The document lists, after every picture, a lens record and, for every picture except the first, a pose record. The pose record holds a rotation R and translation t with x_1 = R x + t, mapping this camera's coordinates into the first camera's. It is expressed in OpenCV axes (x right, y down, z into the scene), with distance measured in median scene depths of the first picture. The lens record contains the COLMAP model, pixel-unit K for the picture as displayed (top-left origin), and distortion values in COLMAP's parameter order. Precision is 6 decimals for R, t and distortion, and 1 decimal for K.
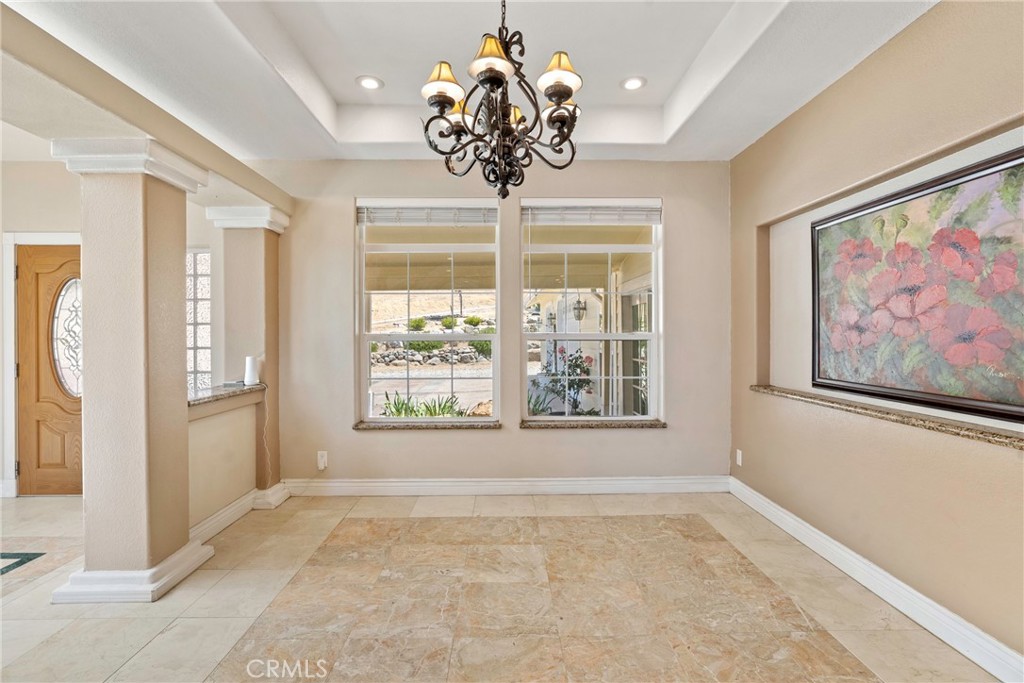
lens RADIAL K [[491.9, 0, 510.8], [0, 491.9, 338.5], [0, 0, 1]] dist [-0.014609, 0.002681]
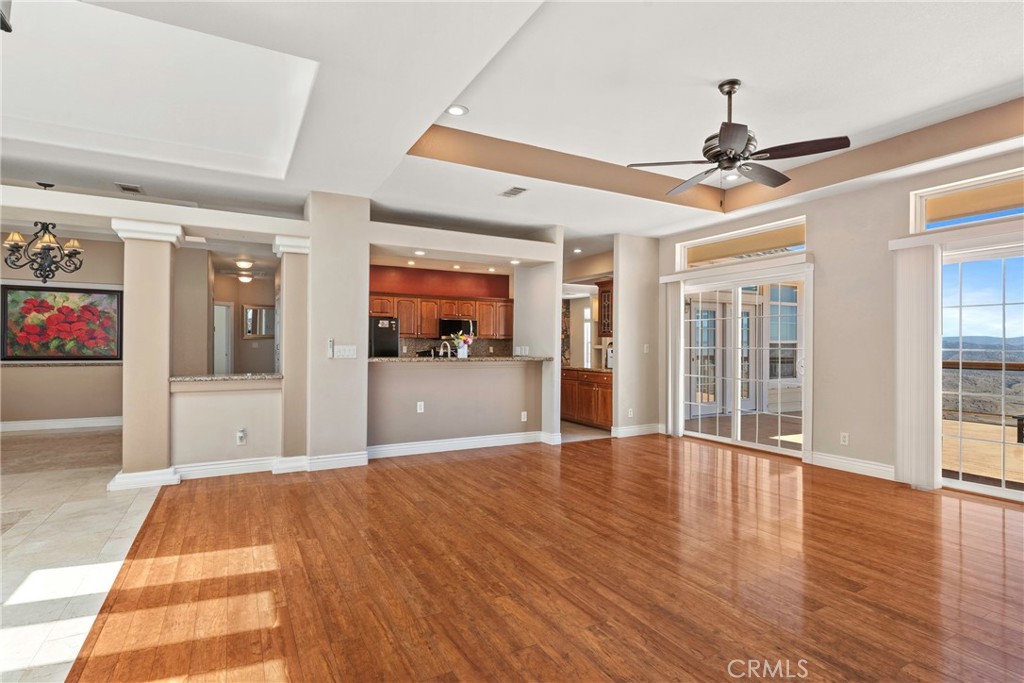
lens RADIAL K [[503.5, 0, 511.3], [0, 503.5, 343.3], [0, 0, 1]] dist [-0.011190, 0.003013]
pose [[-0.464271, 0.014357, 0.885577, -2.859347], [0.008289, 0.999895, -0.011865, 0.081821], [-0.885654, 0.001832, -0.464341, 0.006841]]
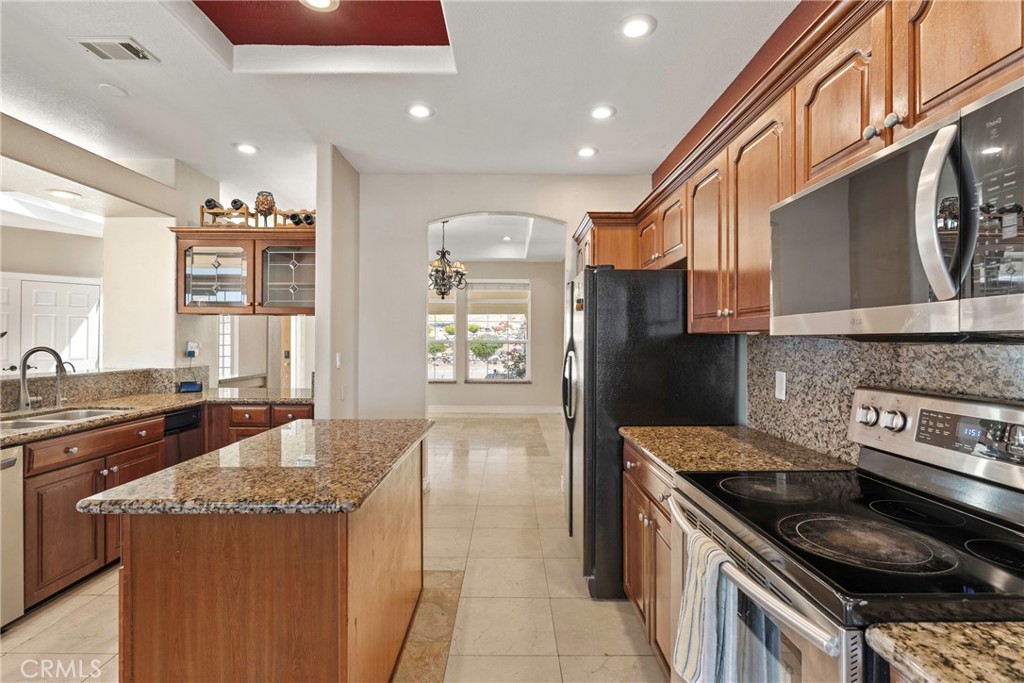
lens RADIAL K [[491.9, 0, 502.3], [0, 491.9, 343.0], [0, 0, 1]] dist [-0.014609, 0.002681]
pose [[0.999273, 0.019888, -0.032517, 0.399955], [-0.020008, 0.999794, -0.003382, 0.016719], [0.032443, 0.004030, 0.999465, -1.863607]]
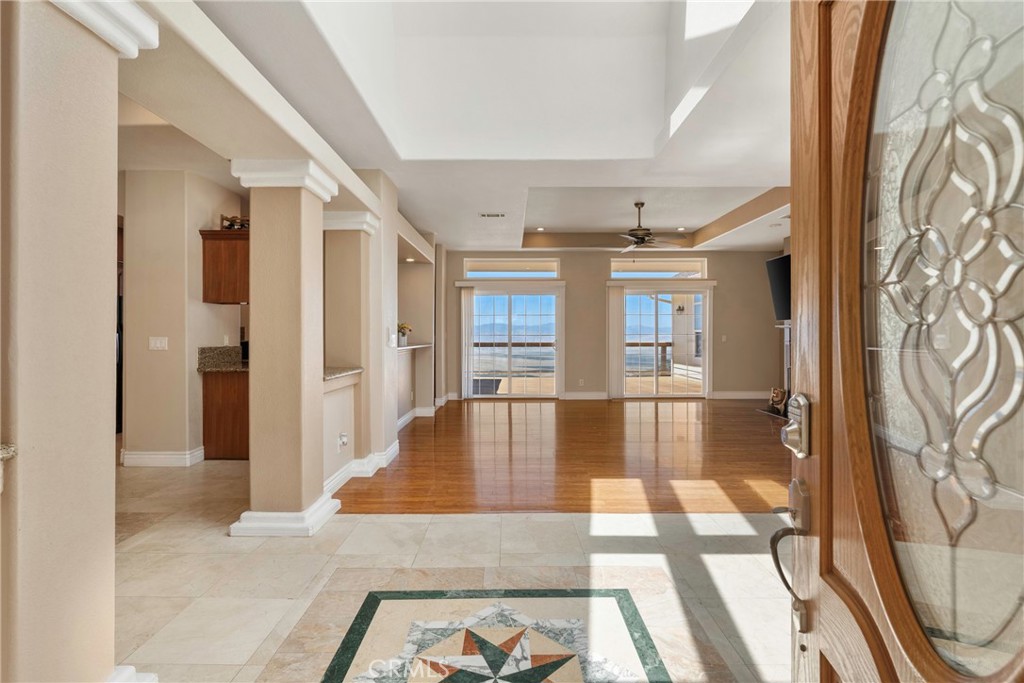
lens RADIAL K [[491.9, 0, 508.7], [0, 491.9, 332.4], [0, 0, 1]] dist [-0.014609, 0.002681]
pose [[-0.999491, 0.013768, 0.028788, -1.345635], [0.013833, 0.999902, 0.002053, 0.060480], [-0.028757, 0.002450, -0.999583, 1.509233]]
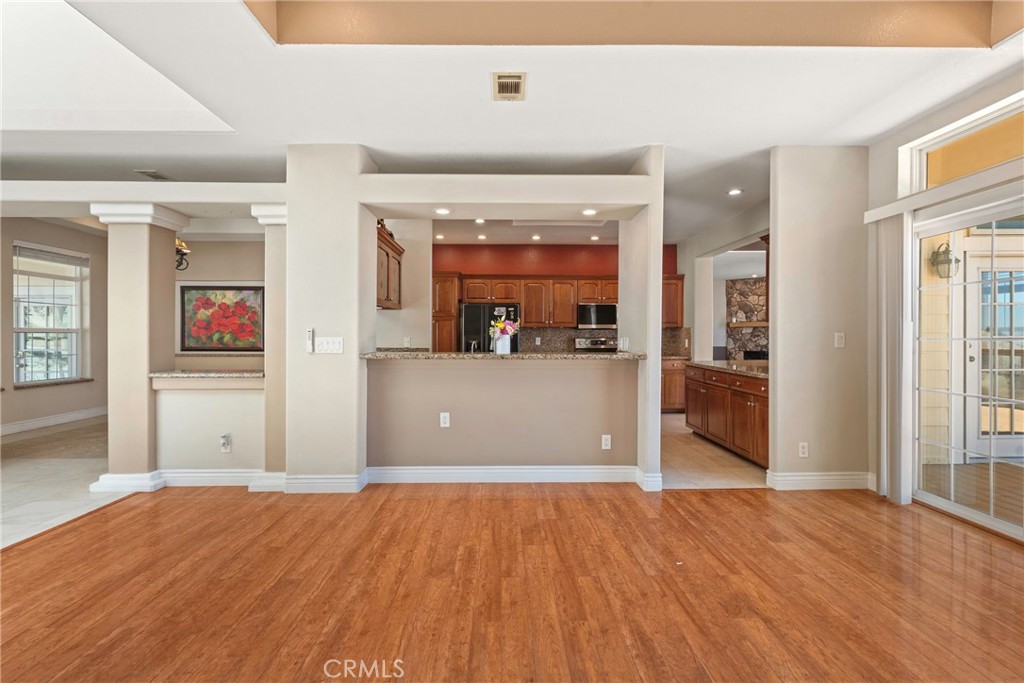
lens RADIAL K [[503.5, 0, 513.5], [0, 503.5, 339.0], [0, 0, 1]] dist [-0.011190, 0.003013]
pose [[0.000418, 0.006687, 0.999978, -2.358012], [0.008504, 0.999941, -0.006691, 0.082940], [-0.999964, 0.008507, 0.000361, -0.877706]]
